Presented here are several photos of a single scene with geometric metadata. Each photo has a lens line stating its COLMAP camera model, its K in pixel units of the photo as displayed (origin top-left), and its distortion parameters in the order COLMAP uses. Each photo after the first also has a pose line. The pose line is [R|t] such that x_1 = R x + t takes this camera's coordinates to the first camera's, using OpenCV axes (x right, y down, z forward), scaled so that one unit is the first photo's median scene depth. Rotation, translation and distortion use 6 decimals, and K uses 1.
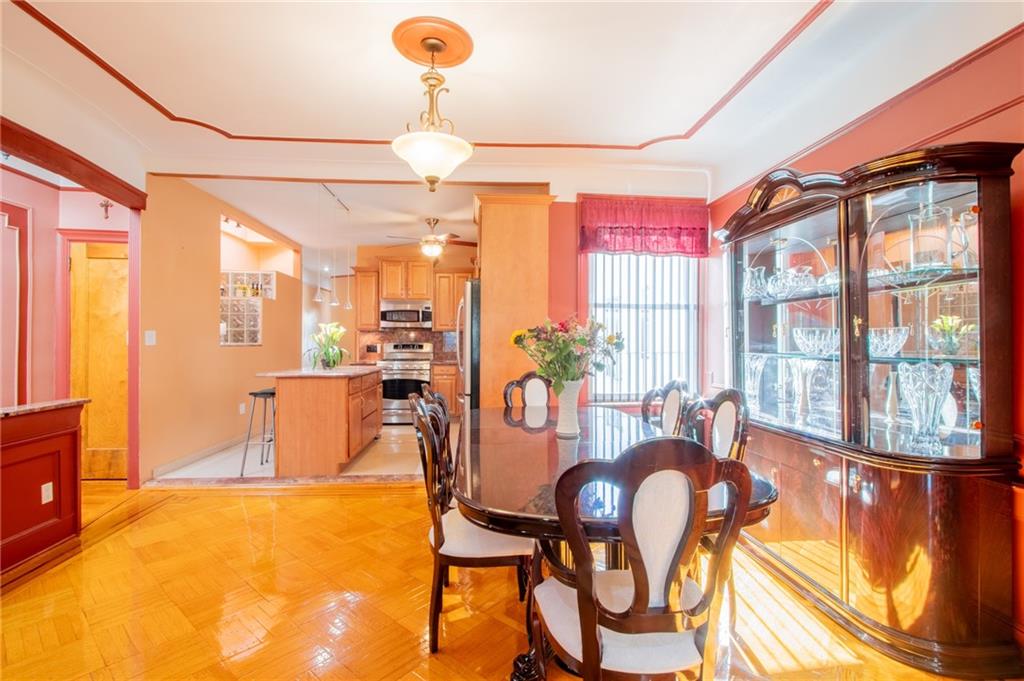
lens RADIAL K [[476.1, 0, 513.0], [0, 476.1, 337.8], [0, 0, 1]] dist [-0.012853, 0.000798]
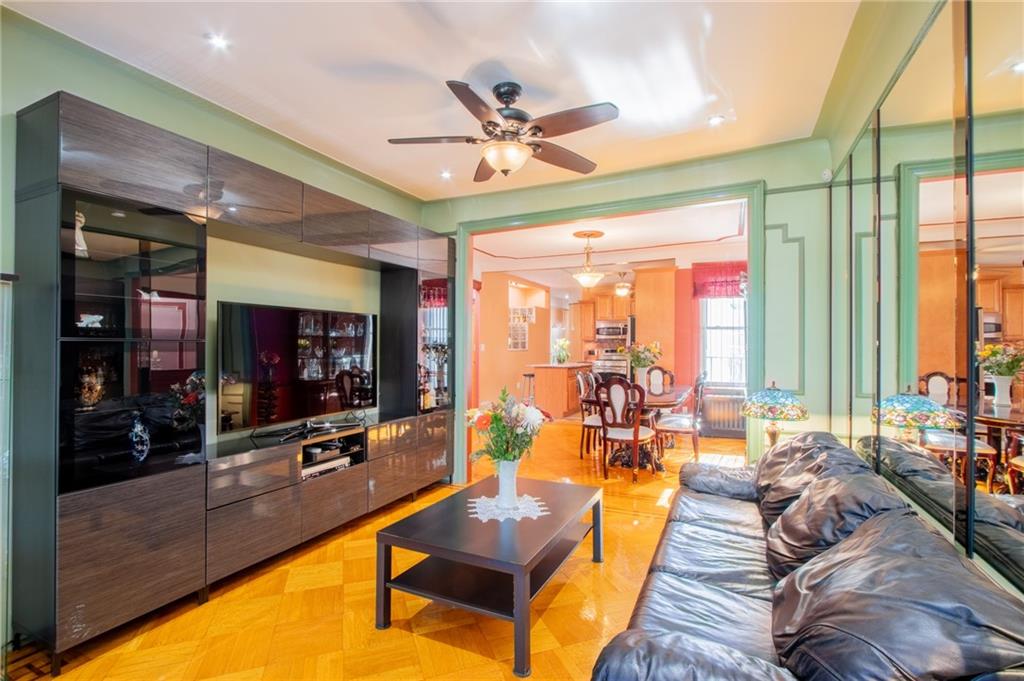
lens RADIAL K [[476.1, 0, 512.9], [0, 476.1, 341.7], [0, 0, 1]] dist [-0.012853, 0.000798]
pose [[0.869688, -0.001185, -0.493600, 0.298547], [0.002615, 0.999994, 0.002207, -0.020139], [0.493595, -0.003210, 0.869686, -0.572721]]
